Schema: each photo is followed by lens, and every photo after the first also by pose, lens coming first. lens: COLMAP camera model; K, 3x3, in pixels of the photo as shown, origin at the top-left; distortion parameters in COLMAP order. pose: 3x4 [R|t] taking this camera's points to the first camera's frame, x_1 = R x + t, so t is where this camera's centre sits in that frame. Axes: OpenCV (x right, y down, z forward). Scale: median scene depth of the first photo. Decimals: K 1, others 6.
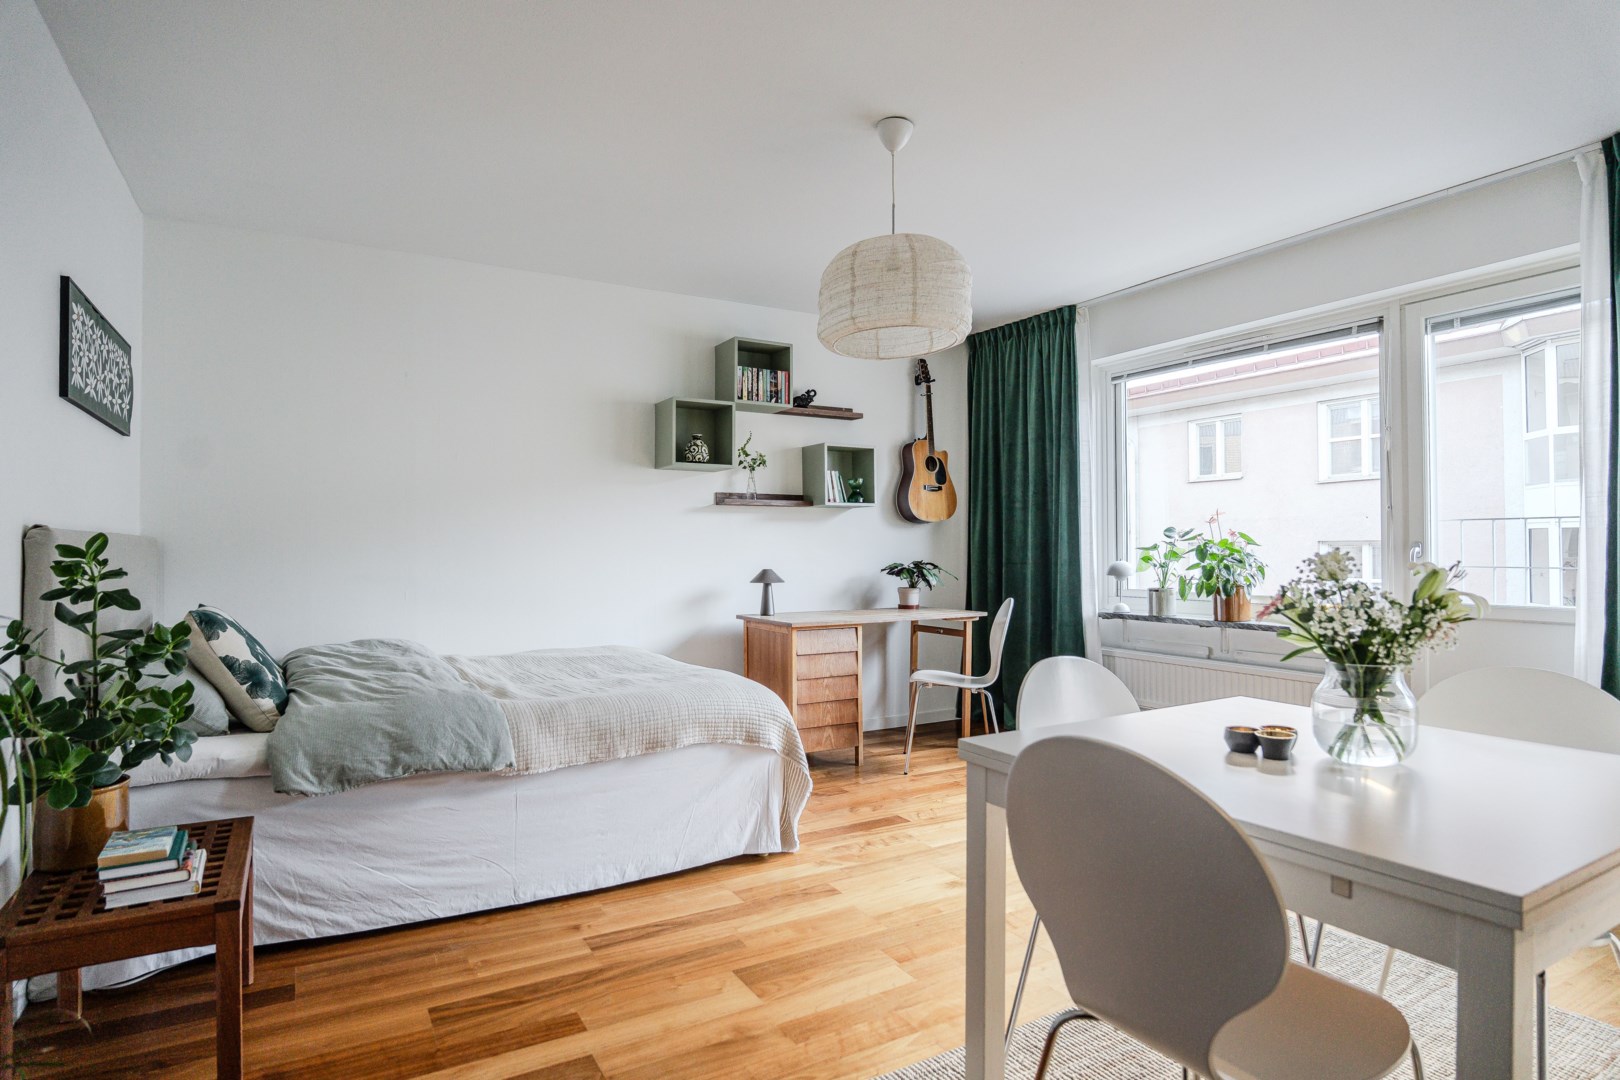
lens RADIAL K [[874.3, 0, 810.0], [0, 874.3, 540.0], [0, 0, 1]] dist [-0.021637, 0.003926]
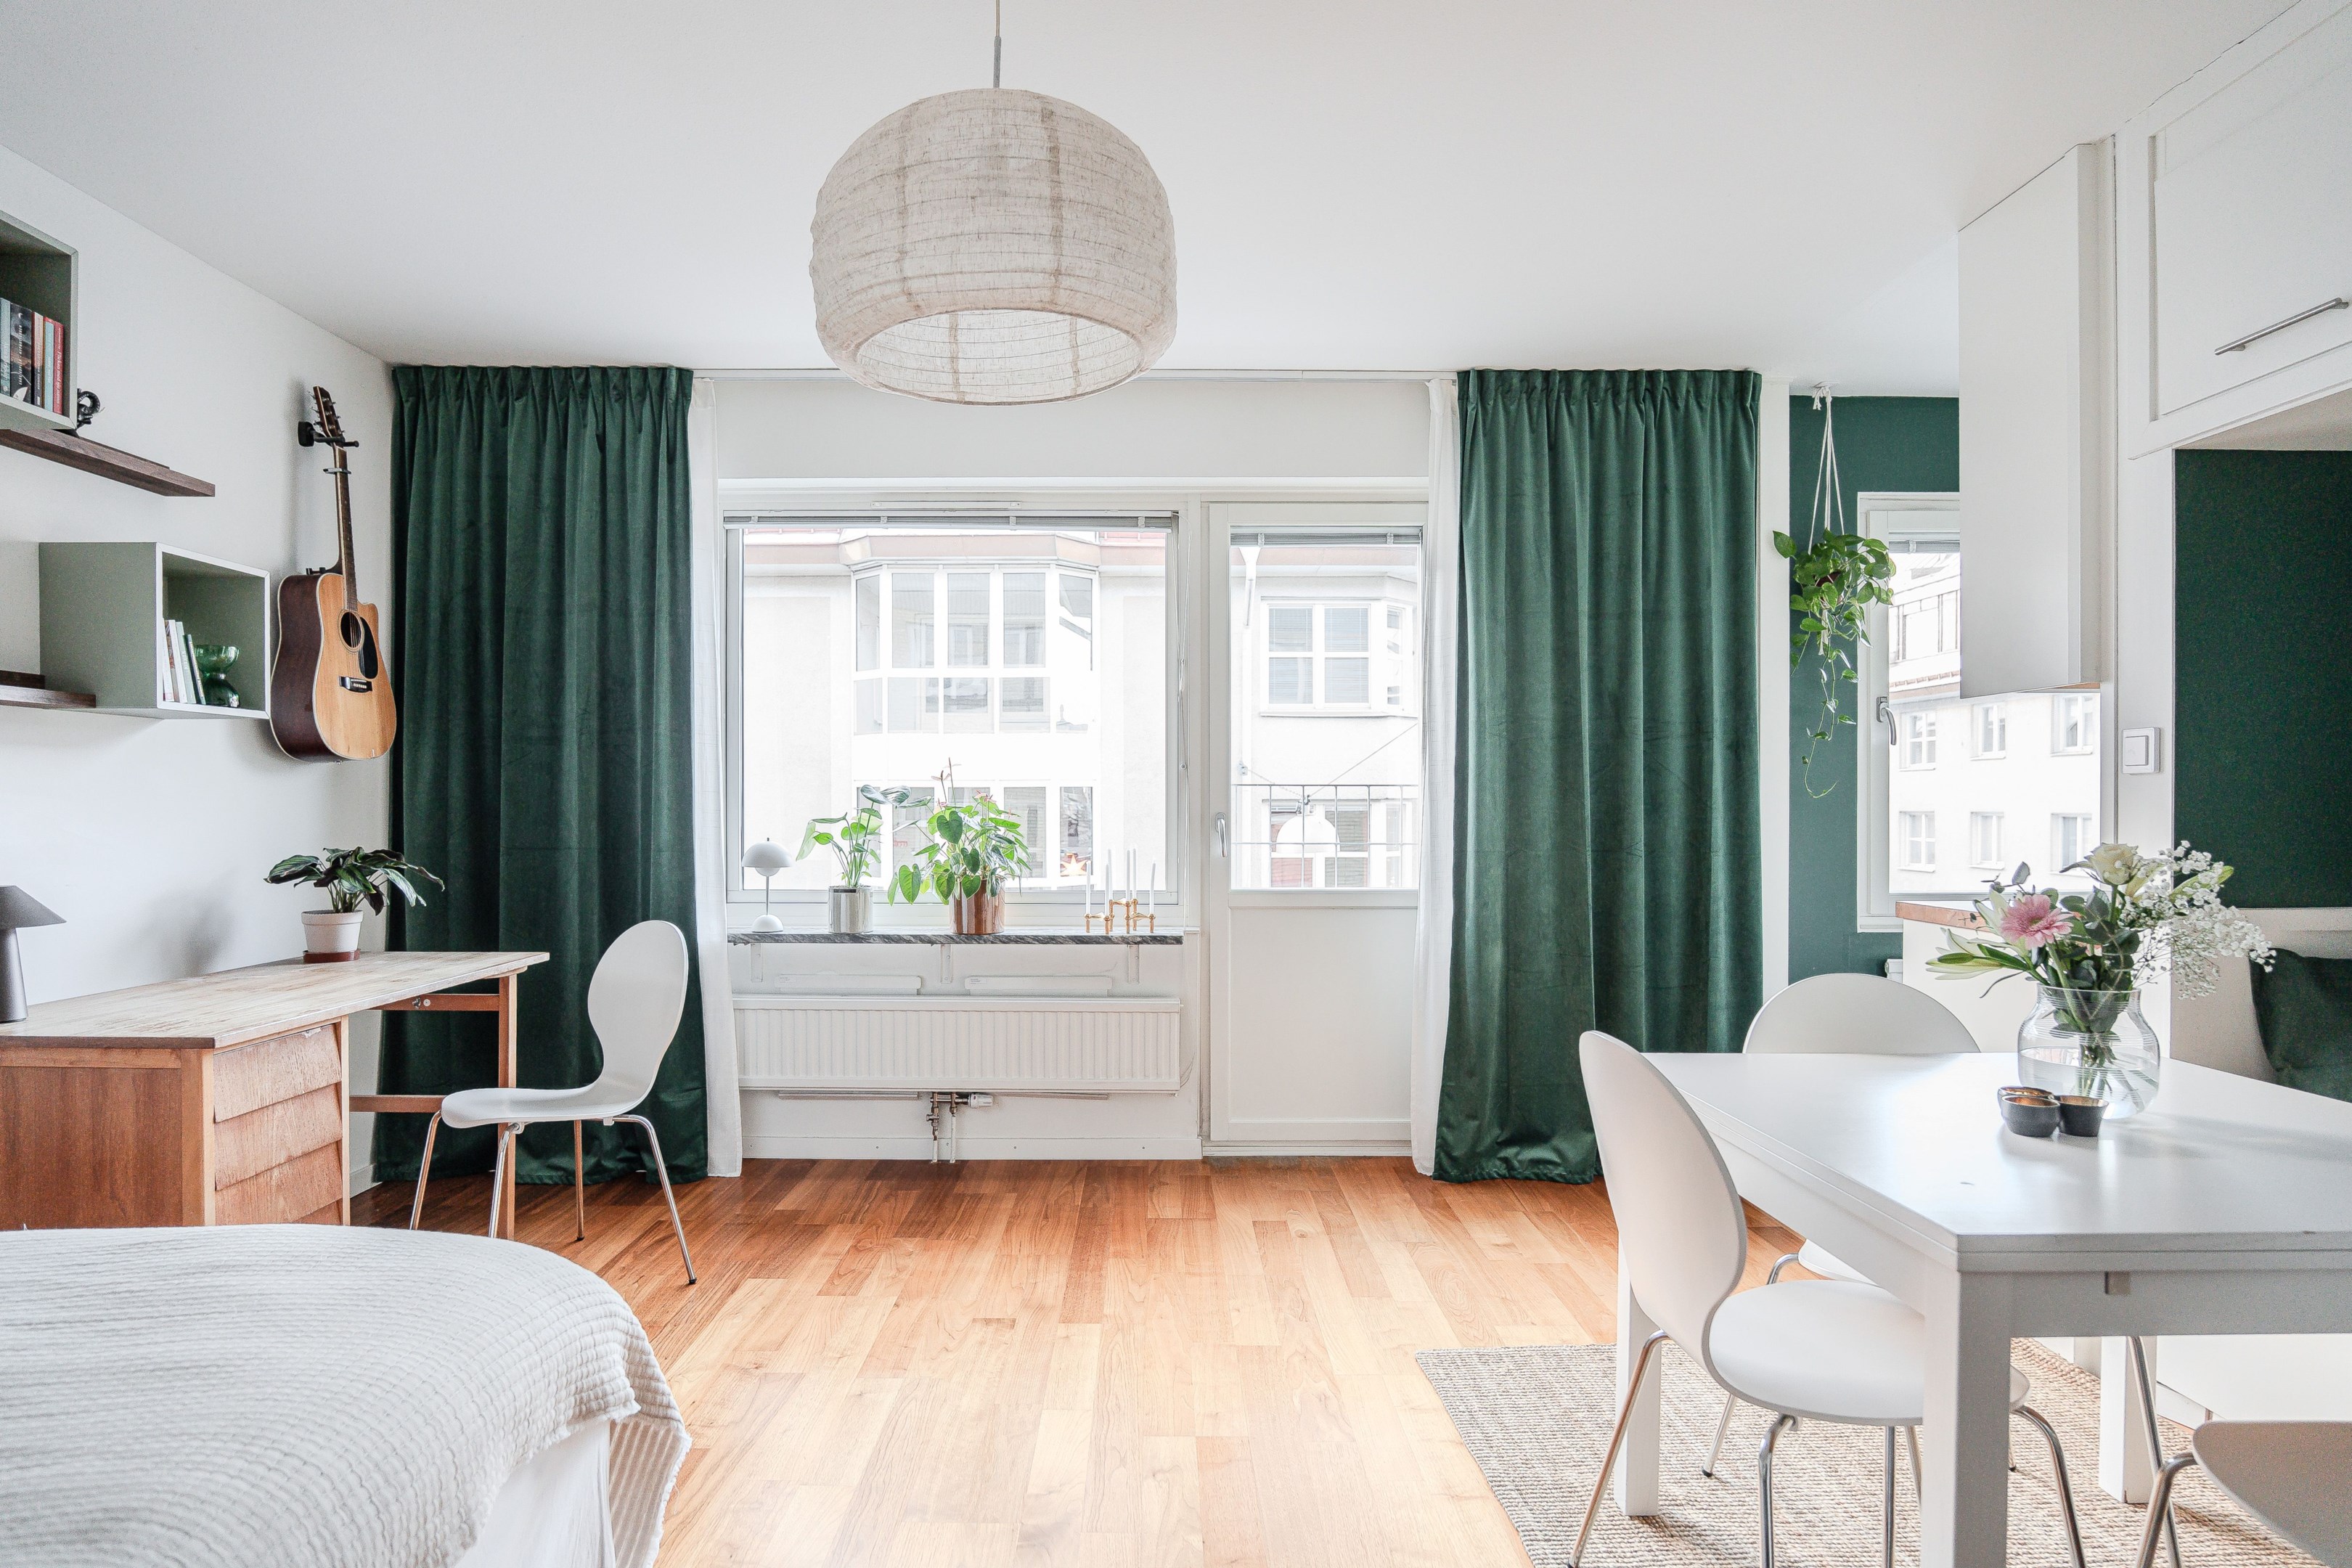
lens RADIAL K [[1281.5, 0, 1123.1], [0, 1281.5, 805.6], [0, 0, 1]] dist [-0.006712, 0.000569]
pose [[0.516166, 0.004183, 0.856478, -0.267828], [-0.013039, 0.999911, 0.002974, -0.005525], [-0.856389, -0.012703, 0.516175, 0.399894]]
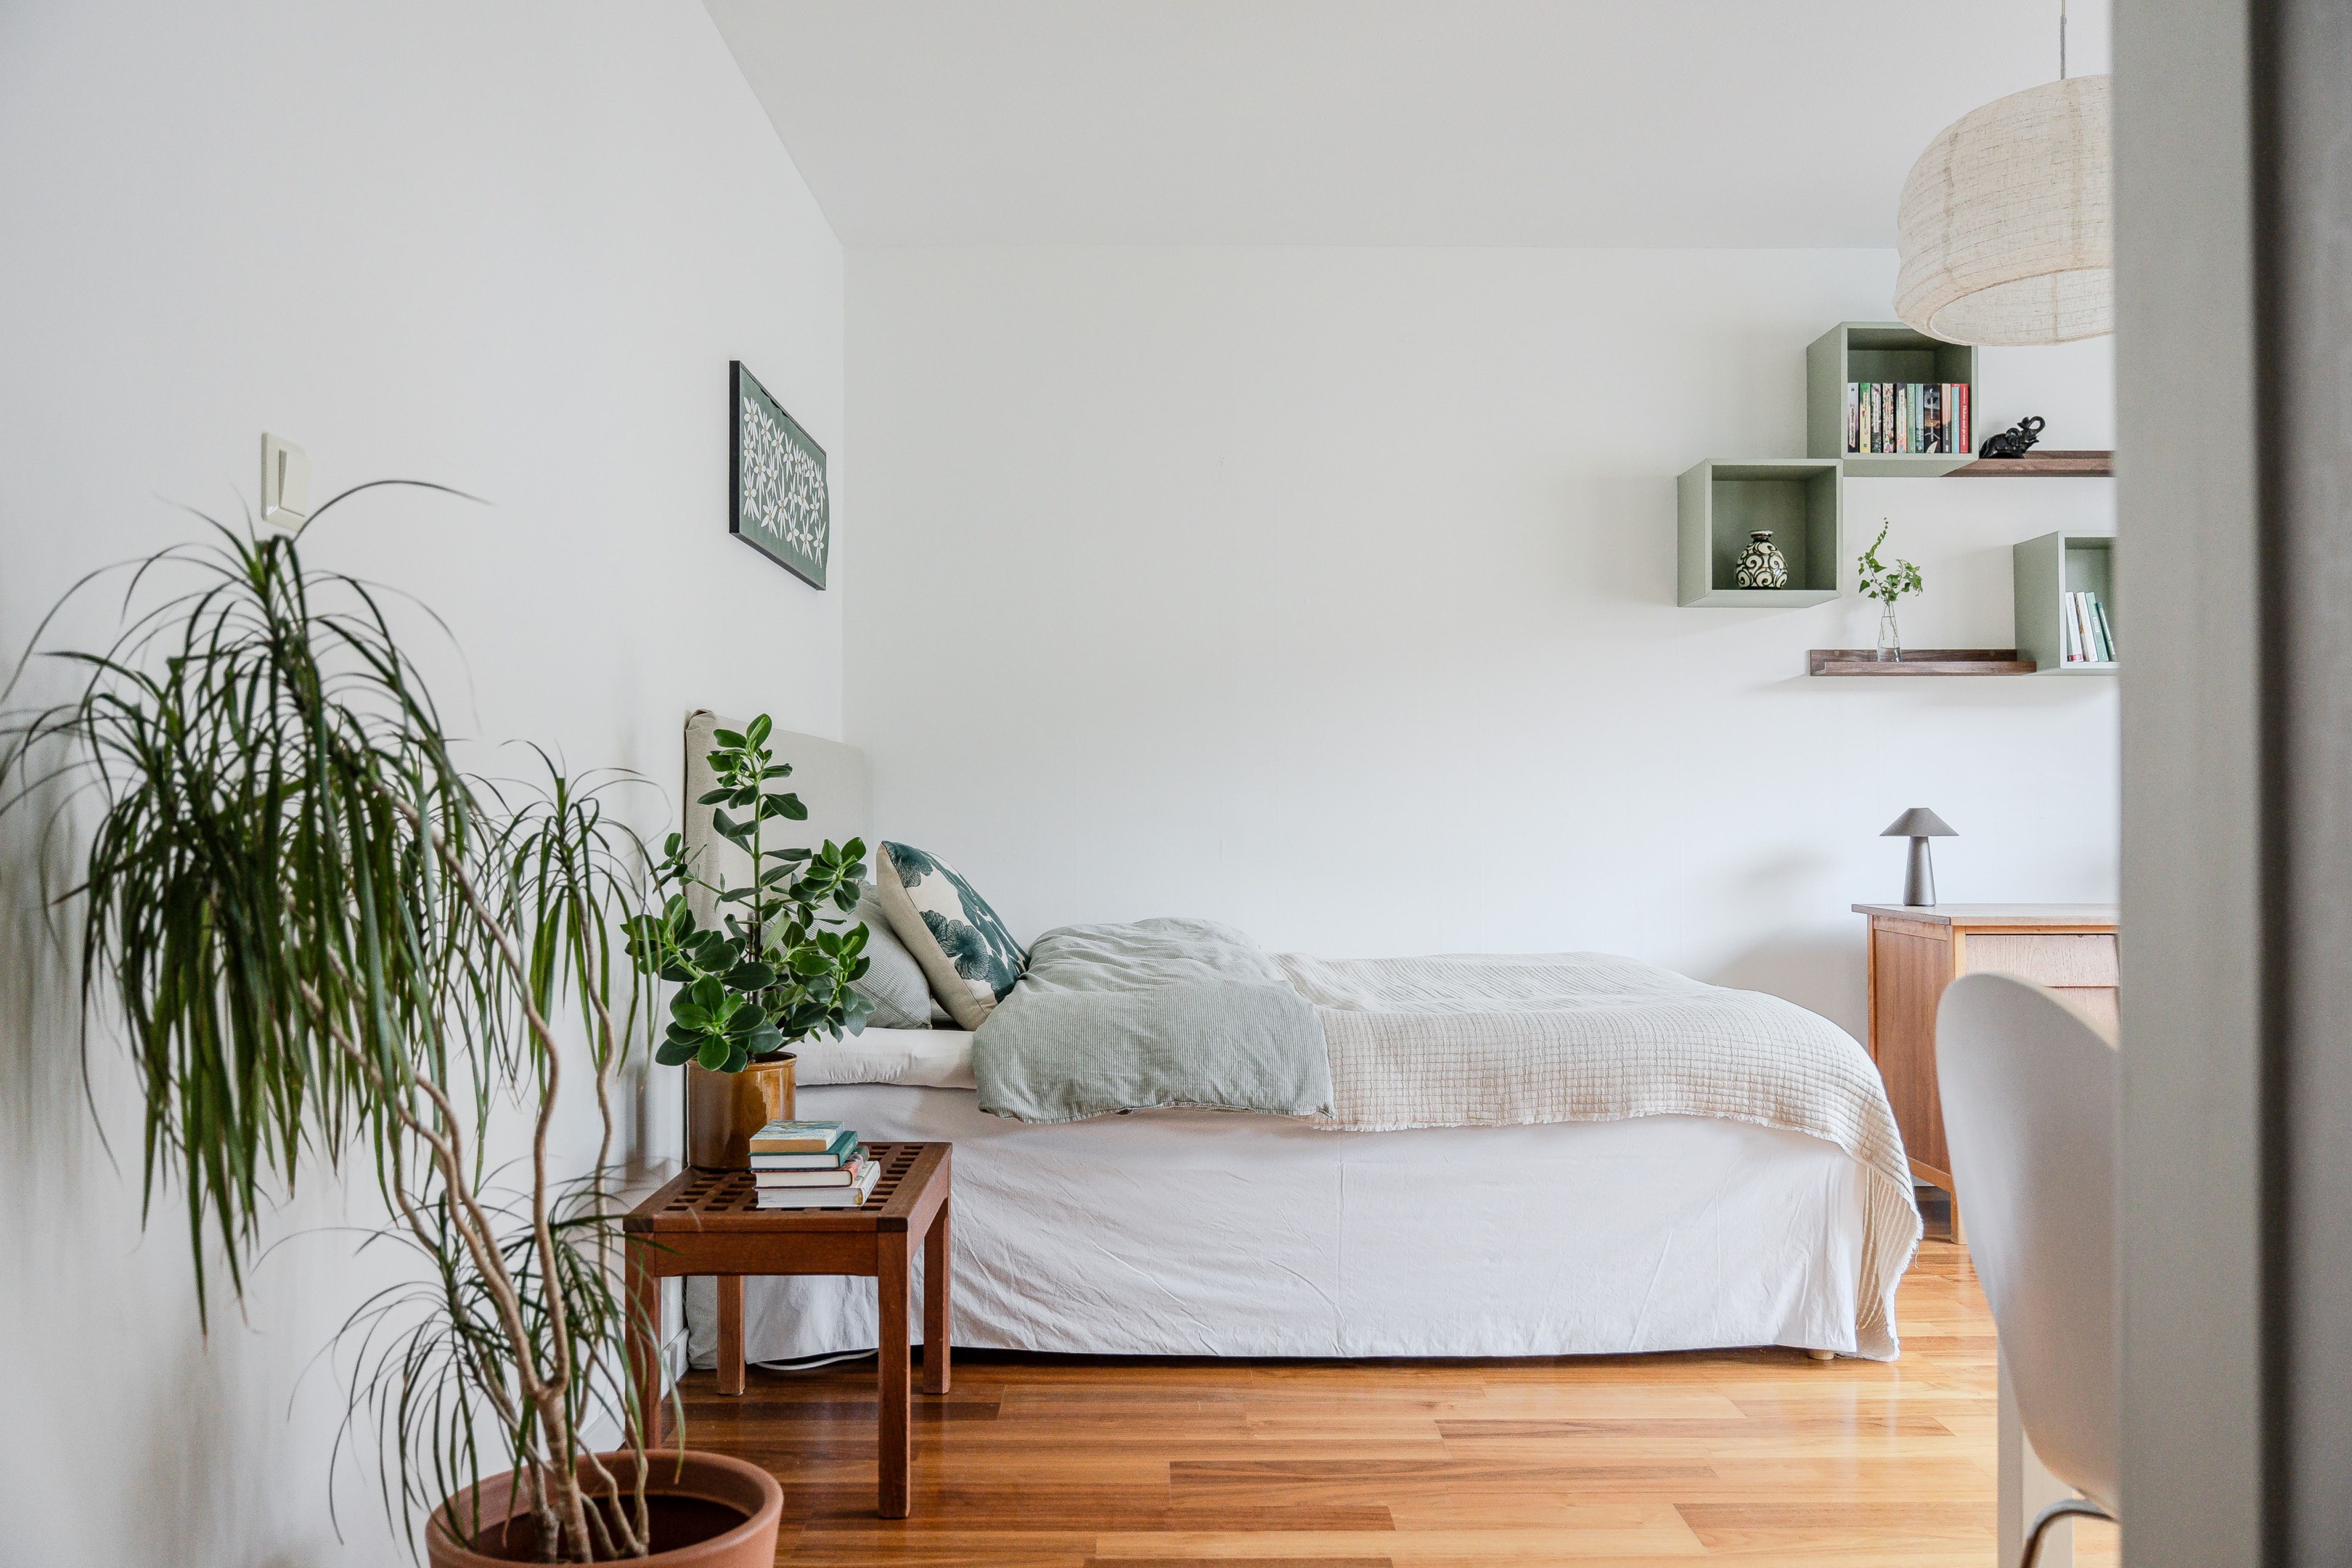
lens RADIAL K [[1924.0, 0, 1176.0], [0, 1924.0, 784.0], [0, 0, 1]] dist [-0.007671, 0.003440]
pose [[0.869986, -0.005341, -0.493047, 0.122227], [0.002960, 0.999980, -0.005609, 0.027011], [0.493067, 0.003421, 0.869984, -0.103786]]
